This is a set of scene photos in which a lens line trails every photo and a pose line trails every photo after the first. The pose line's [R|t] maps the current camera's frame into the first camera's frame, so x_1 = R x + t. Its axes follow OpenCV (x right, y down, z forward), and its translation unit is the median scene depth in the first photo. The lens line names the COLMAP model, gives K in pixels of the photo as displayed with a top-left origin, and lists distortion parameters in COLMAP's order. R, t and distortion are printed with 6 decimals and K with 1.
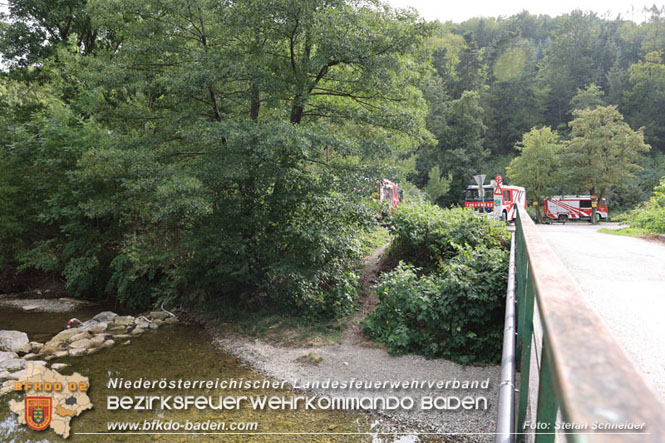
lens RADIAL K [[449.4, 0, 333.6], [0, 449.4, 219.9], [0, 0, 1]] dist [-0.010663, 0.018988]
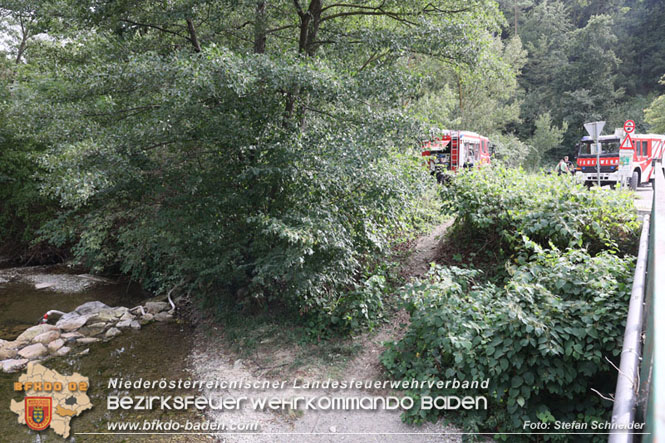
lens RADIAL K [[449.4, 0, 327.4], [0, 449.4, 223.4], [0, 0, 1]] dist [-0.010663, 0.018988]
pose [[0.970934, 0.015494, -0.238844, 0.126562], [0.009994, 0.994407, 0.105138, -0.028260], [0.239137, -0.104469, 0.965350, 0.309068]]
